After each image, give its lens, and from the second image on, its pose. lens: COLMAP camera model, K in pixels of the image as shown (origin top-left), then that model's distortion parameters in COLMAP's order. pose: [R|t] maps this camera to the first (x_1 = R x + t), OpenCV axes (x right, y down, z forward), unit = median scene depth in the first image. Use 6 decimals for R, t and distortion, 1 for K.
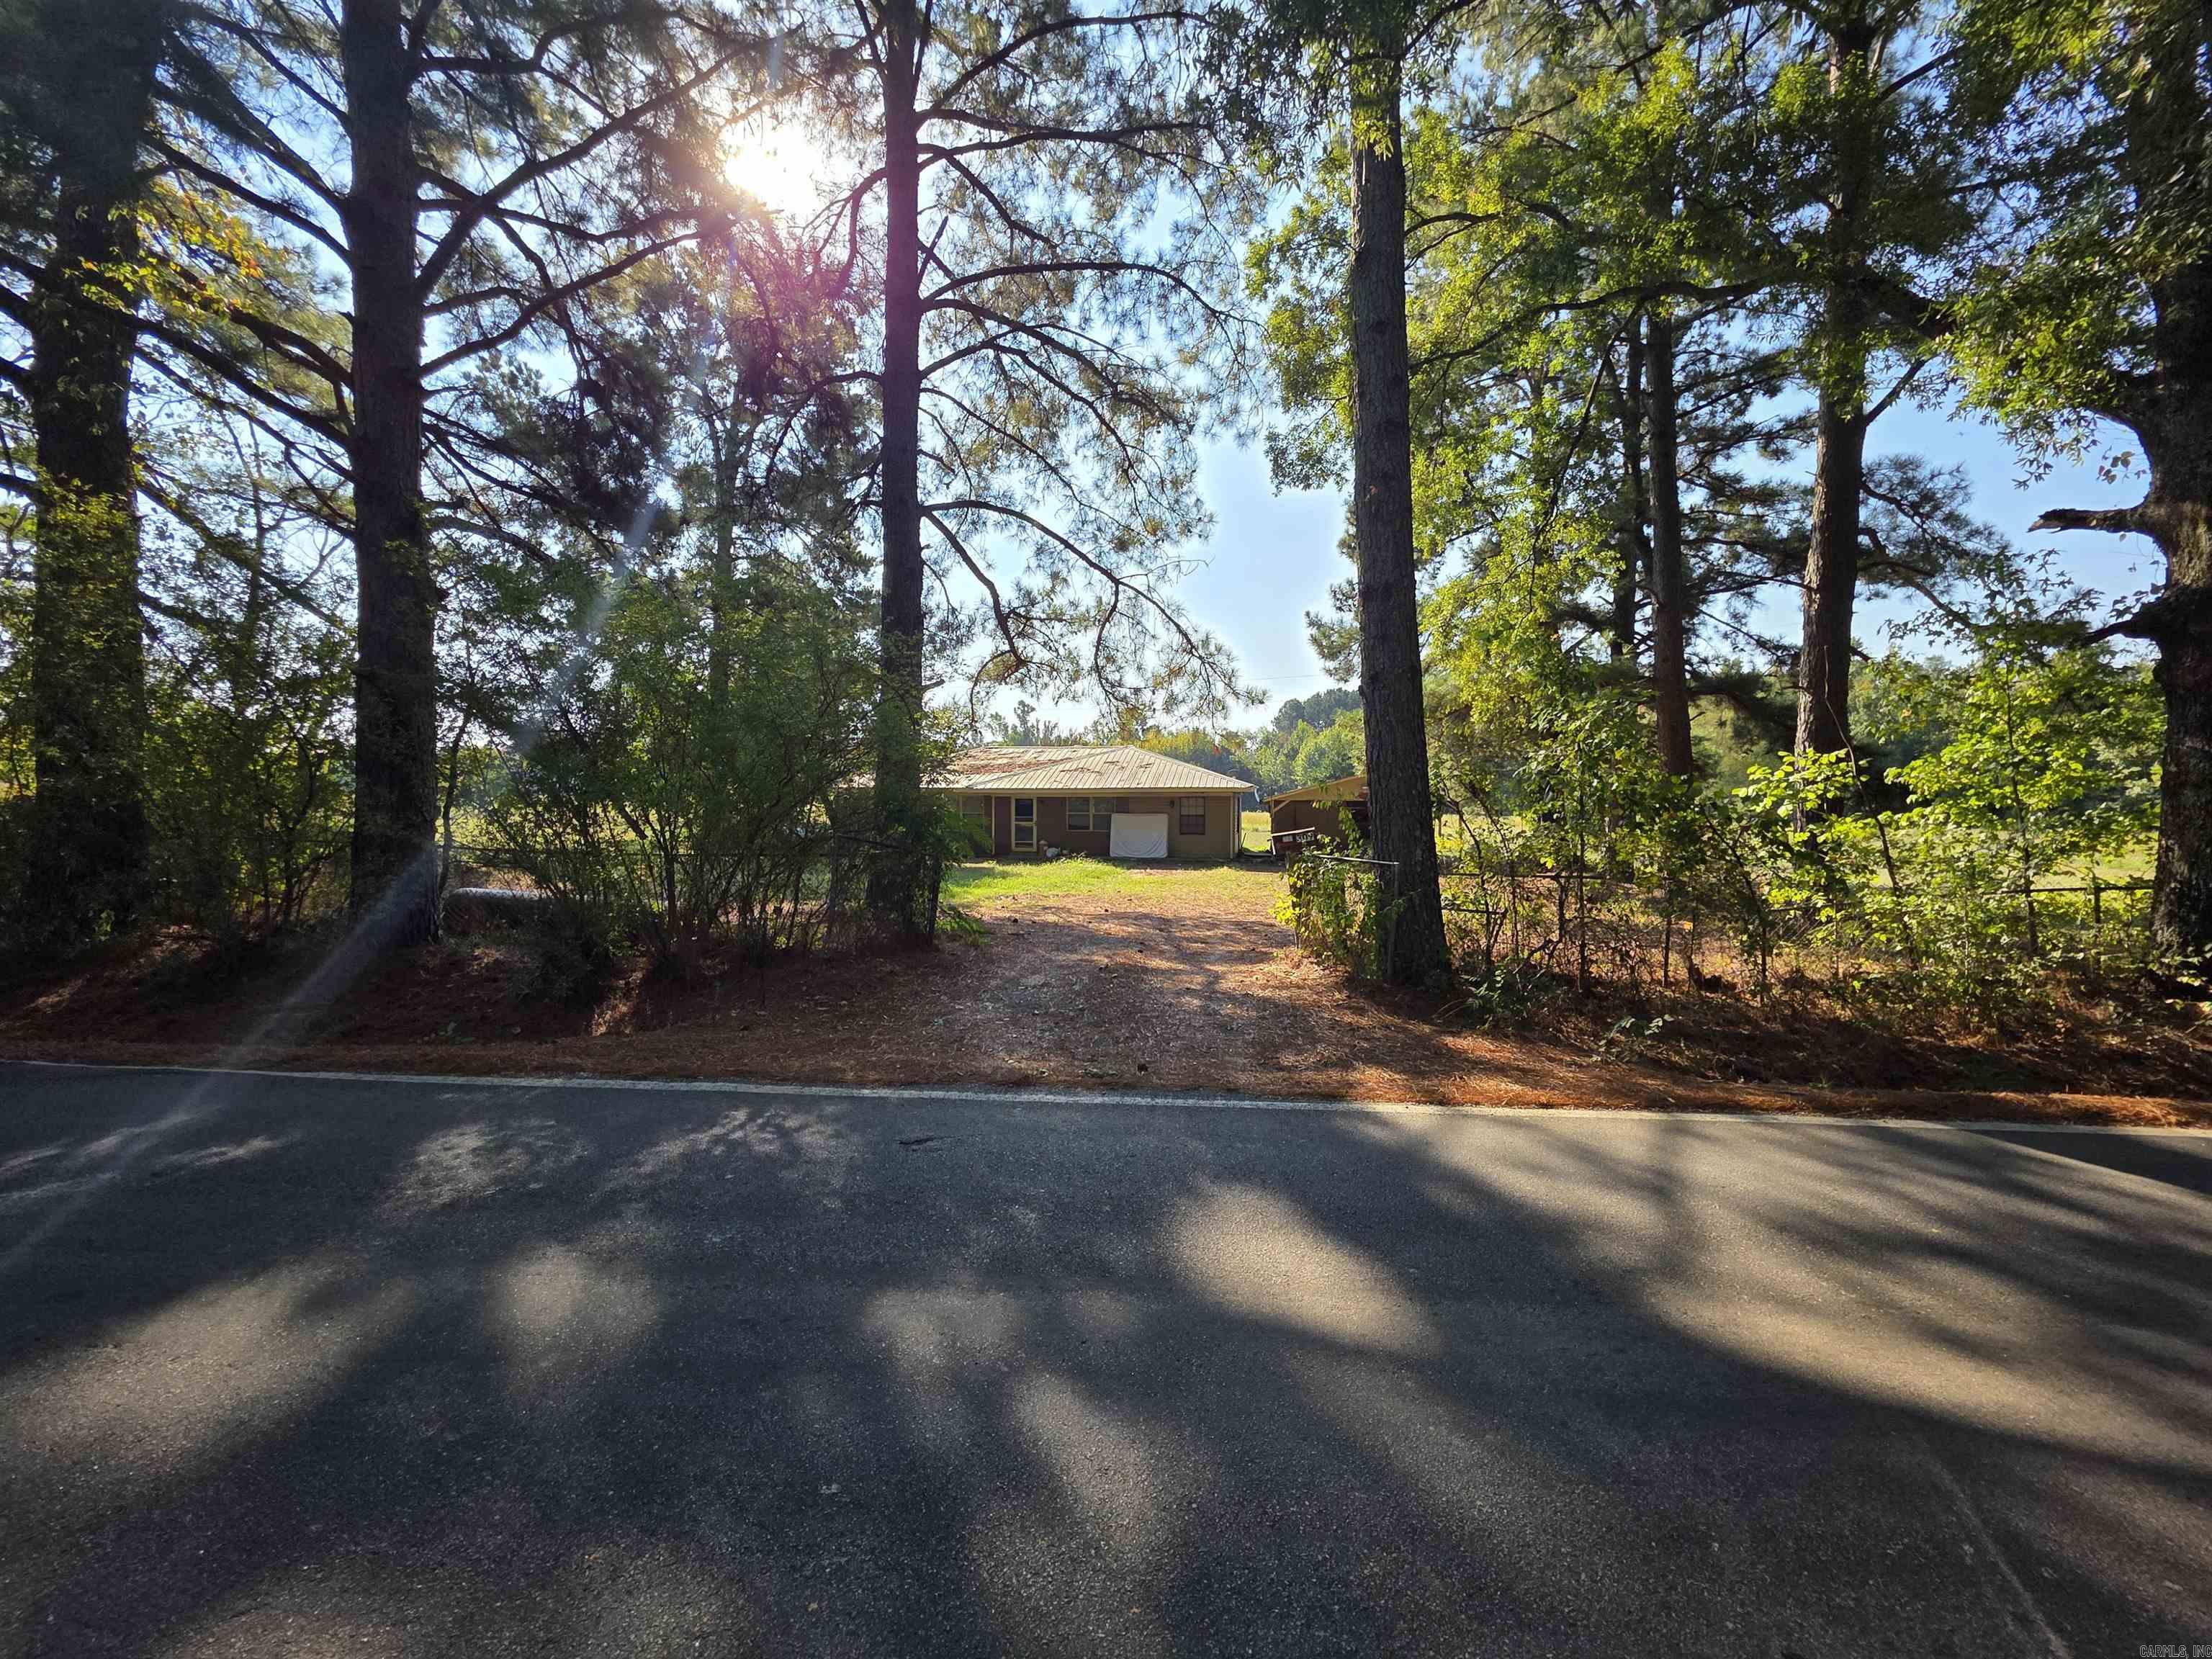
lens RADIAL K [[888.9, 0, 1102.5], [0, 888.9, 834.6], [0, 0, 1]] dist [0.003044, -0.001217]
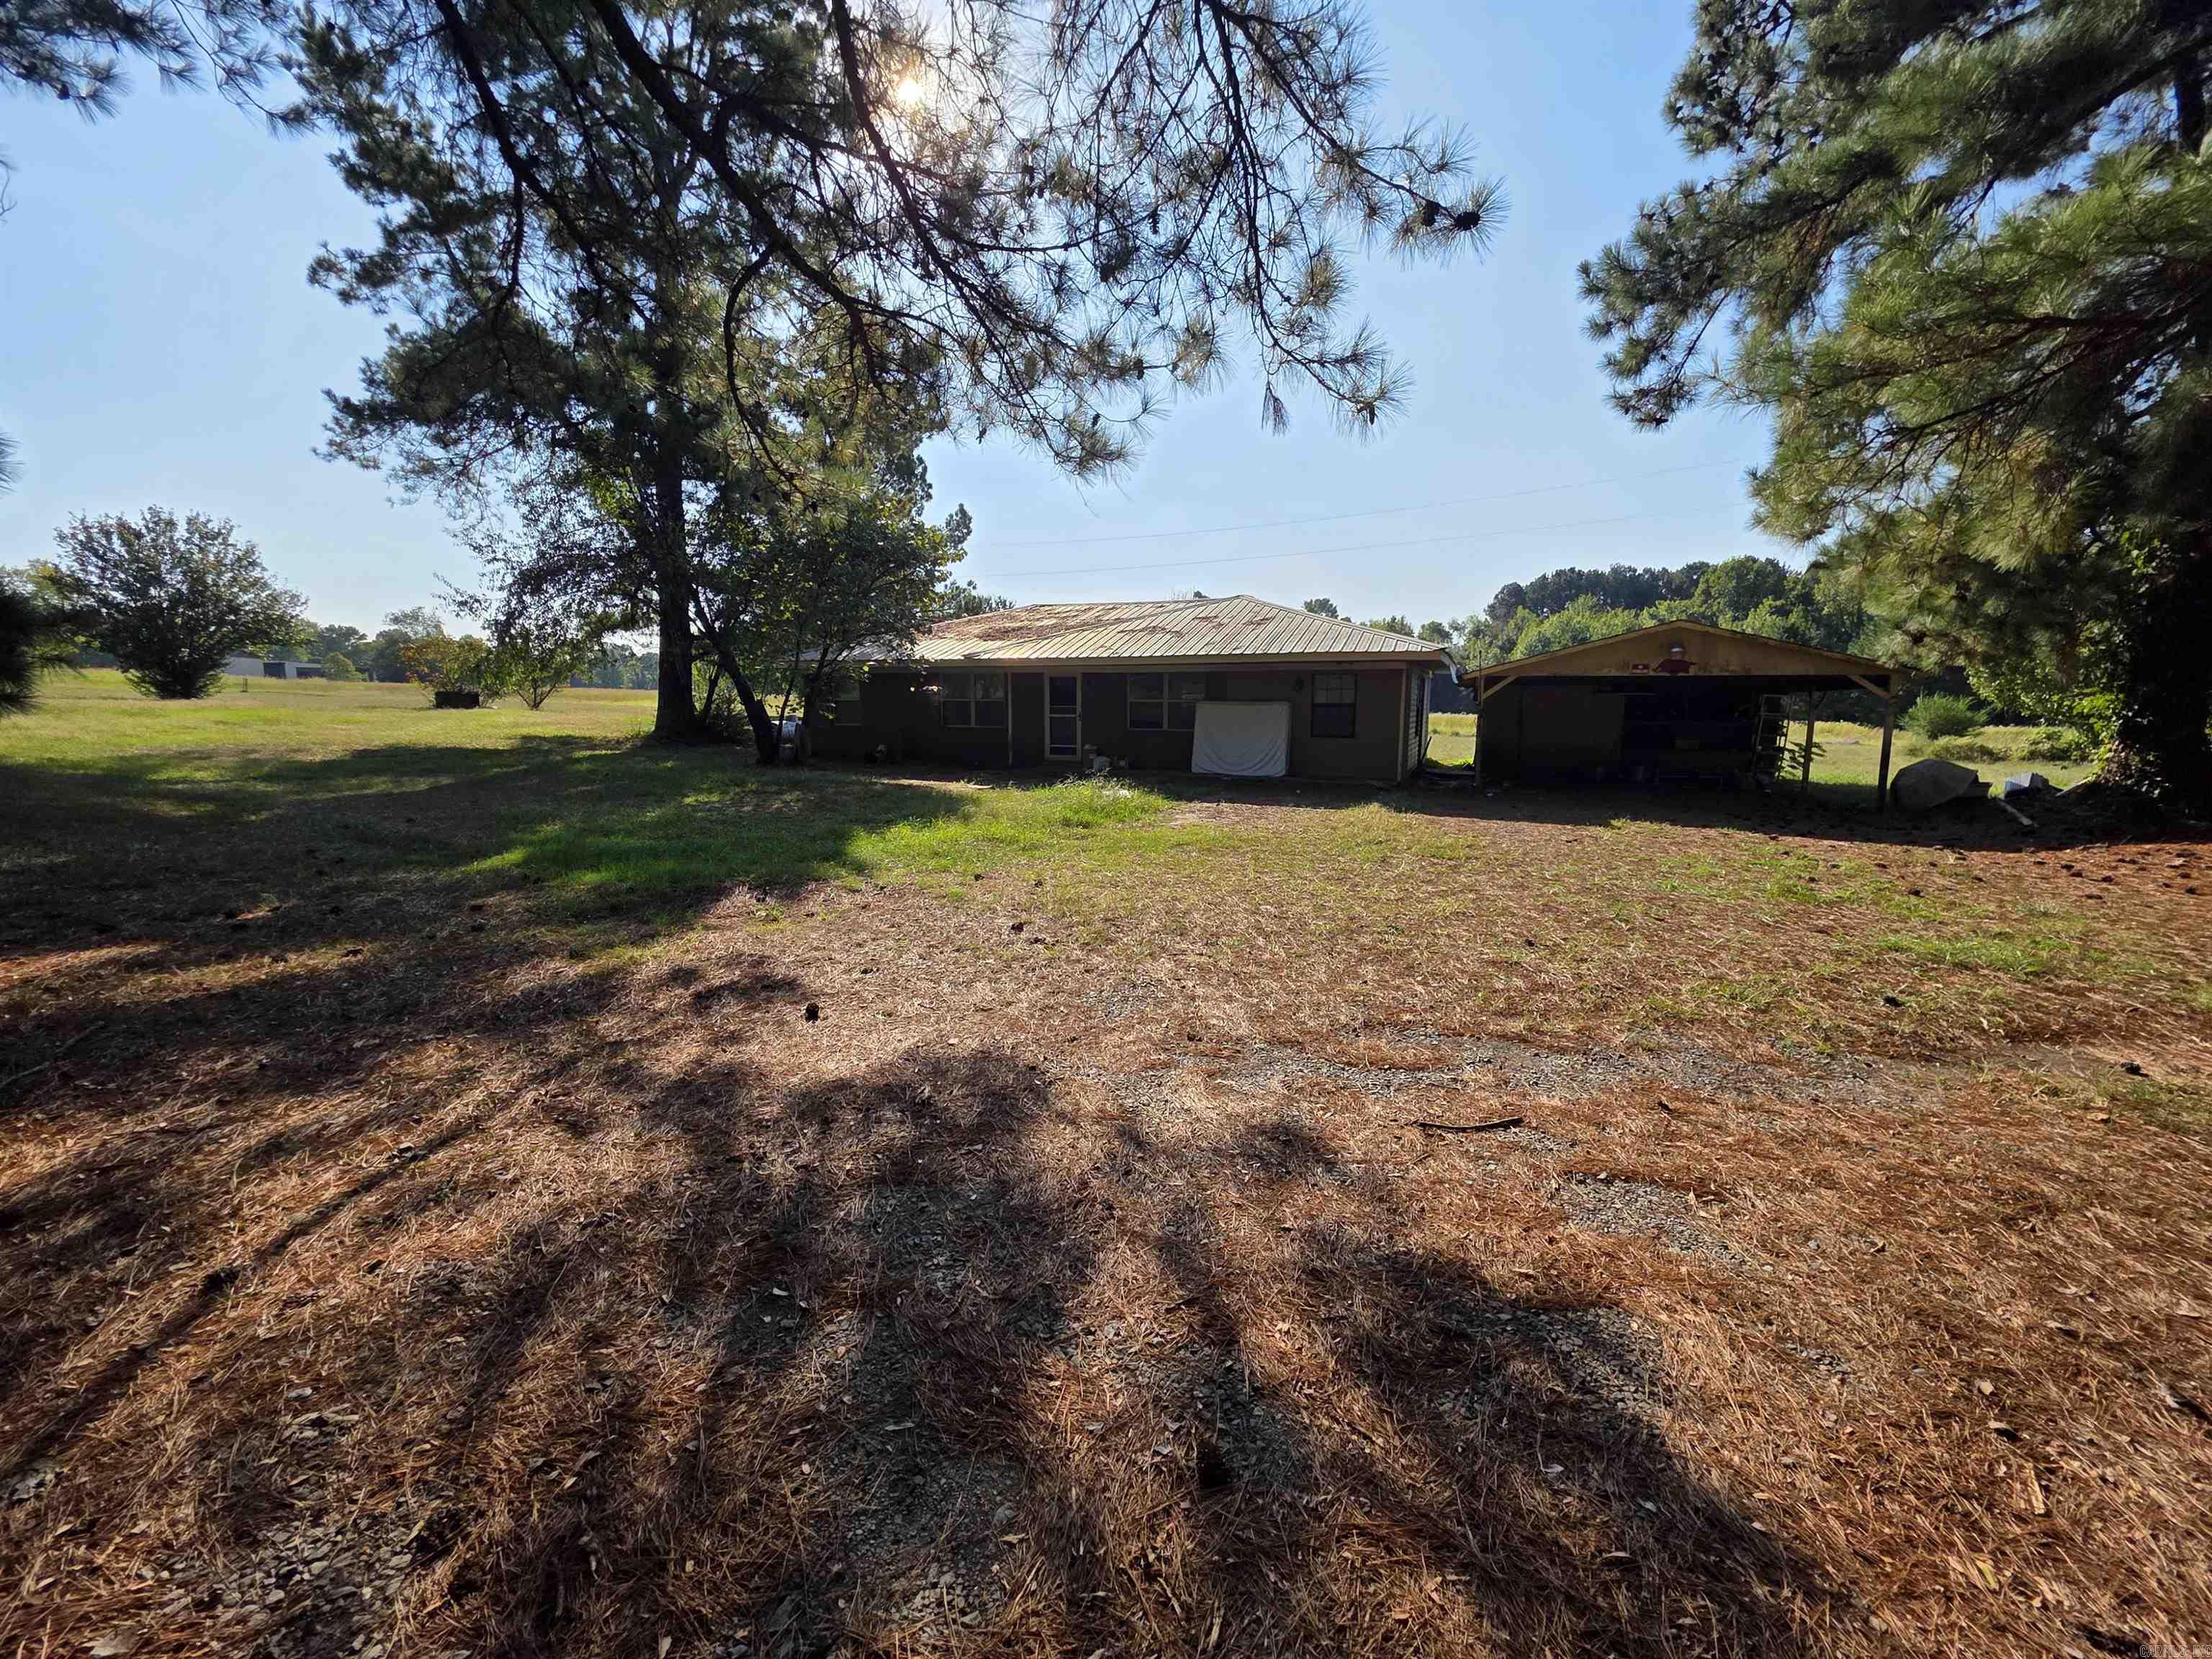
lens RADIAL K [[888.9, 0, 1114.7], [0, 888.9, 825.8], [0, 0, 1]] dist [0.003044, -0.001217]
pose [[0.980394, 0.030239, -0.194713, 0.074621], [-0.011132, 0.995076, 0.098489, 0.000883], [0.196732, -0.094390, 0.975903, 0.395633]]
